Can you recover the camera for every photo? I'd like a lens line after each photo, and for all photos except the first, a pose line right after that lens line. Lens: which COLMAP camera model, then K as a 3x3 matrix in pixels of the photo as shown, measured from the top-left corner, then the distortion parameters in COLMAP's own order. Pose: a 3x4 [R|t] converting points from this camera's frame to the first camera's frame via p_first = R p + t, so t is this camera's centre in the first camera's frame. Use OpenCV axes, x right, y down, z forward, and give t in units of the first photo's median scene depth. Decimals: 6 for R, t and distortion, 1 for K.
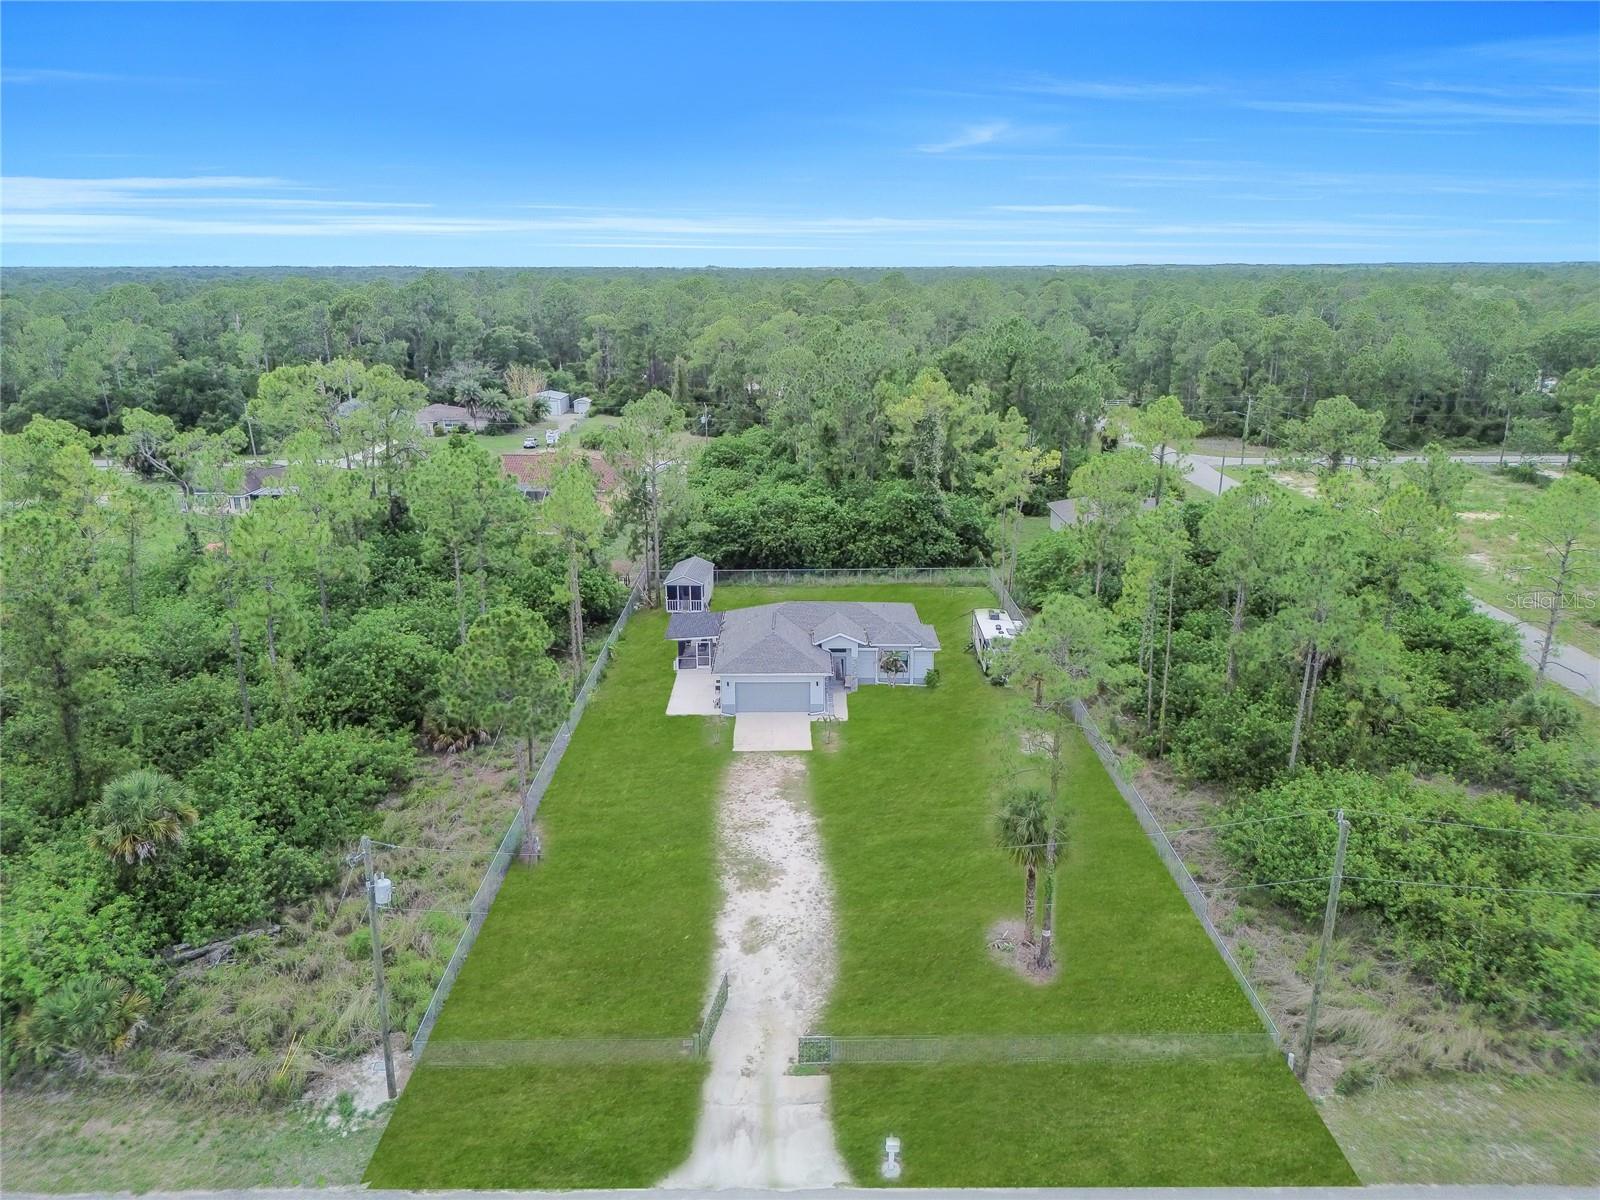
lens RADIAL K [[1124.1, 0, 800.0], [0, 1124.1, 600.0], [0, 0, 1]] dist [0.041685, -0.033422]
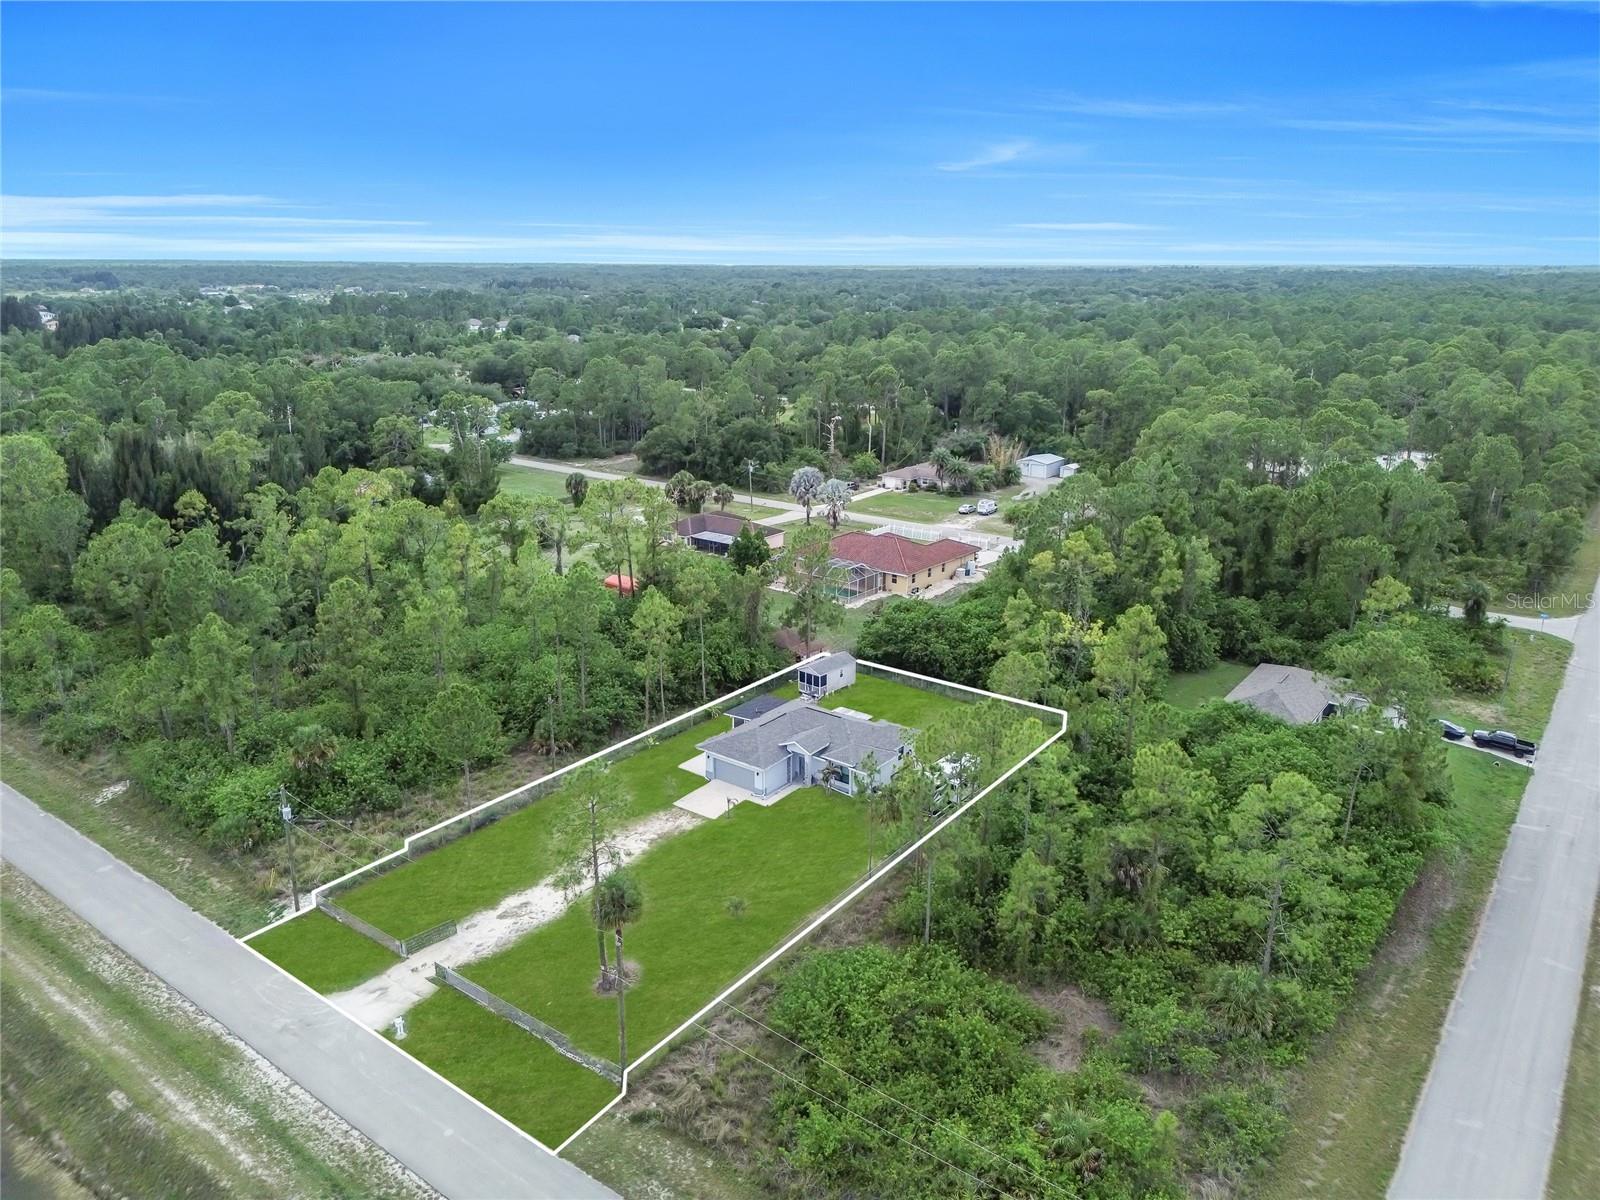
lens RADIAL K [[1124.9, 0, 800.0], [0, 1124.9, 600.0], [0, 0, 1]] dist [0.056351, -0.061455]
pose [[0.795866, 0.178925, -0.578432, 0.940594], [-0.176980, 0.982362, 0.060364, -0.261107], [0.579030, 0.054330, 0.813494, -0.109082]]
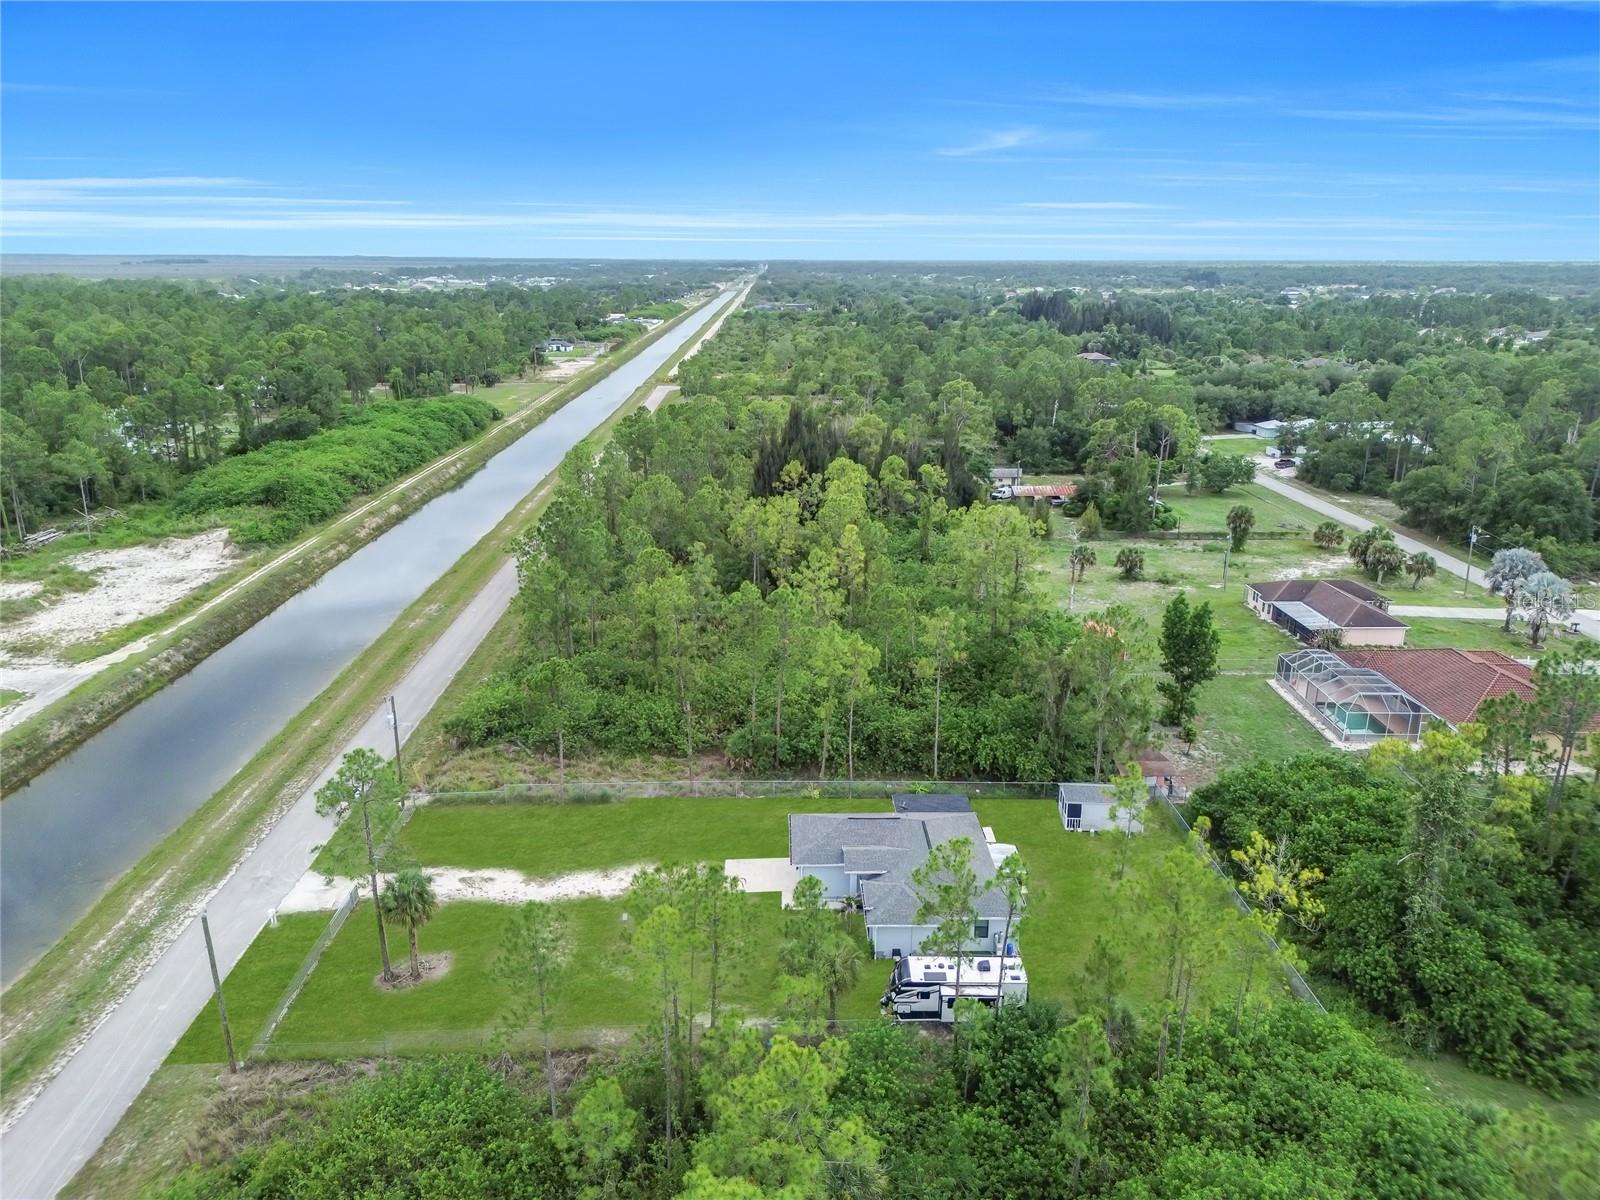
lens RADIAL K [[1124.9, 0, 800.0], [0, 1124.9, 600.0], [0, 0, 1]] dist [0.056351, -0.061455]
pose [[0.015039, 0.294935, -0.955399, 1.182540], [-0.289765, 0.915790, 0.278146, -0.567622], [0.956980, 0.272658, 0.099234, 0.946699]]
